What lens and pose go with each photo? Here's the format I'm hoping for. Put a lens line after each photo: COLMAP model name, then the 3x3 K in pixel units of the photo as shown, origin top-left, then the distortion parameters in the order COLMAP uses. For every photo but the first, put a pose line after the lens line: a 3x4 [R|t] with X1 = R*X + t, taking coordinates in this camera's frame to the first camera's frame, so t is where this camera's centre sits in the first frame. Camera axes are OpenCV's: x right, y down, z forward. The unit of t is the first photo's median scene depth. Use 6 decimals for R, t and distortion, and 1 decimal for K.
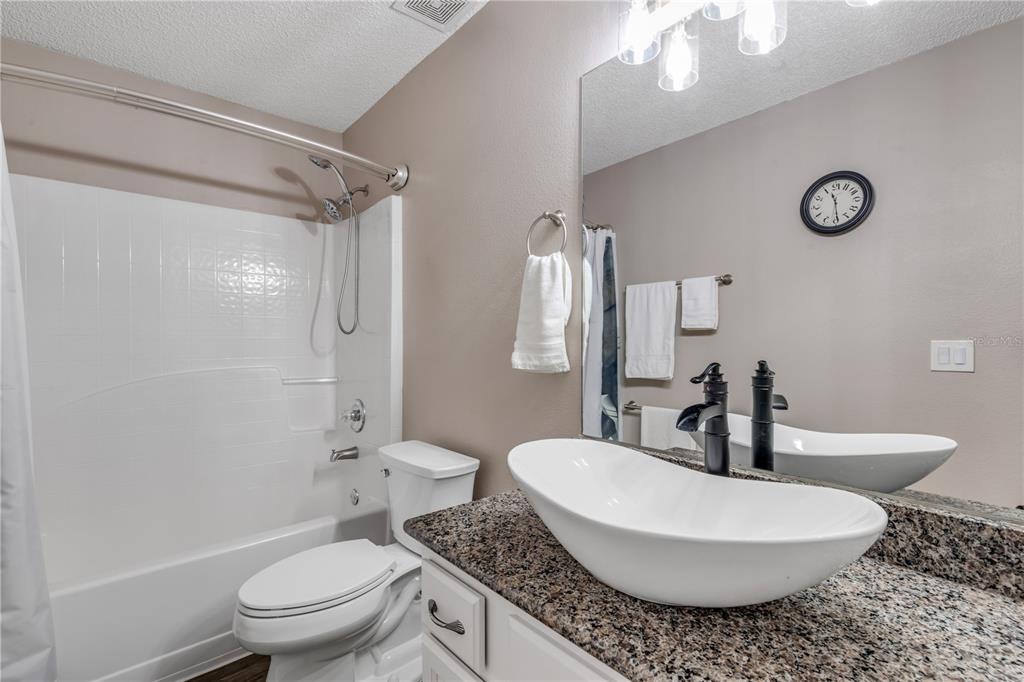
lens RADIAL K [[465.0, 0, 513.9], [0, 465.0, 341.6], [0, 0, 1]] dist [0.000220, -0.000813]
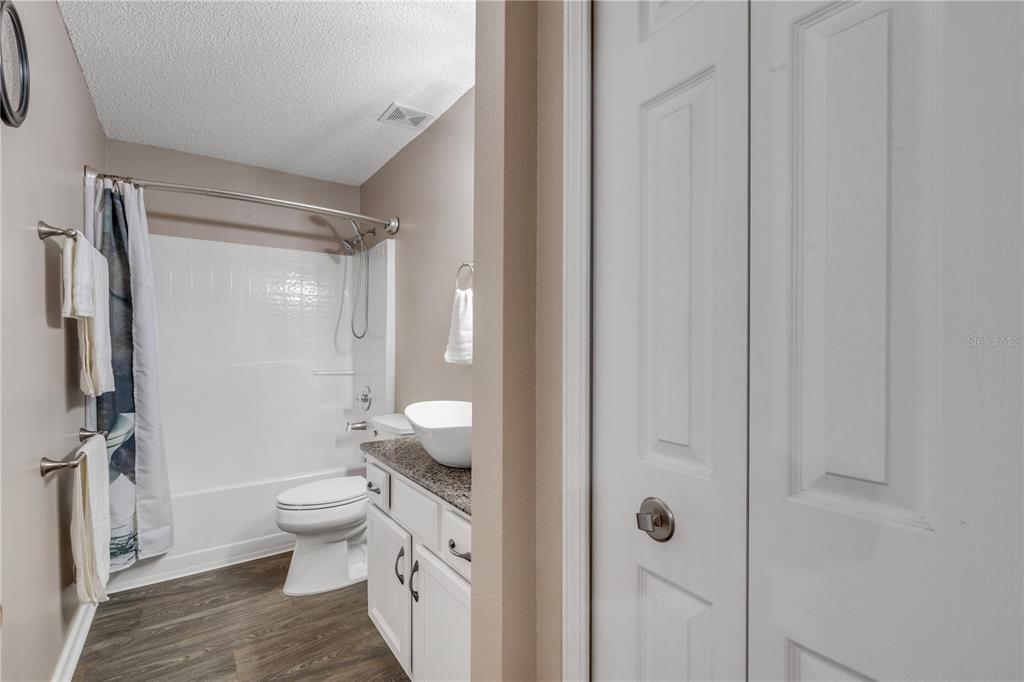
lens RADIAL K [[465.0, 0, 510.1], [0, 465.0, 343.1], [0, 0, 1]] dist [0.000220, -0.000813]
pose [[0.995010, 0.005798, -0.099607, 0.244655], [-0.005875, 0.999983, -0.000477, -0.004434], [0.099602, 0.001060, 0.995027, -0.350543]]
